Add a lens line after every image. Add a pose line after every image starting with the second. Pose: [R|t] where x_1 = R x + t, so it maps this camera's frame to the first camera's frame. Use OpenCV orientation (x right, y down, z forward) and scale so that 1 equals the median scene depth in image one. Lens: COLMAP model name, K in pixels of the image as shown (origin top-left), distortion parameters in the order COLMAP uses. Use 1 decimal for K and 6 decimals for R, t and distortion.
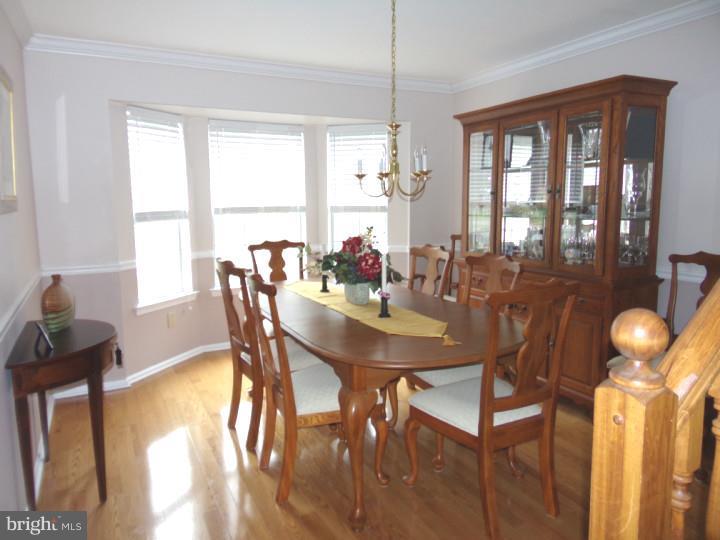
lens RADIAL K [[513.2, 0, 350.5], [0, 513.2, 264.9], [0, 0, 1]] dist [0.091559, -0.101461]
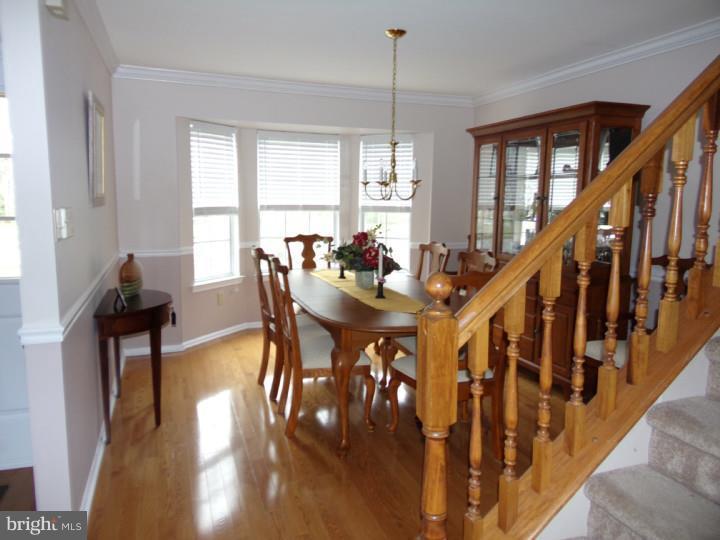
lens RADIAL K [[513.2, 0, 350.5], [0, 513.2, 264.9], [0, 0, 1]] dist [0.091559, -0.101461]
pose [[0.992647, 0.038826, -0.114646, 0.110890], [-0.038483, 0.999246, 0.005203, 0.015218], [0.114762, -0.000752, 0.993393, -0.190937]]
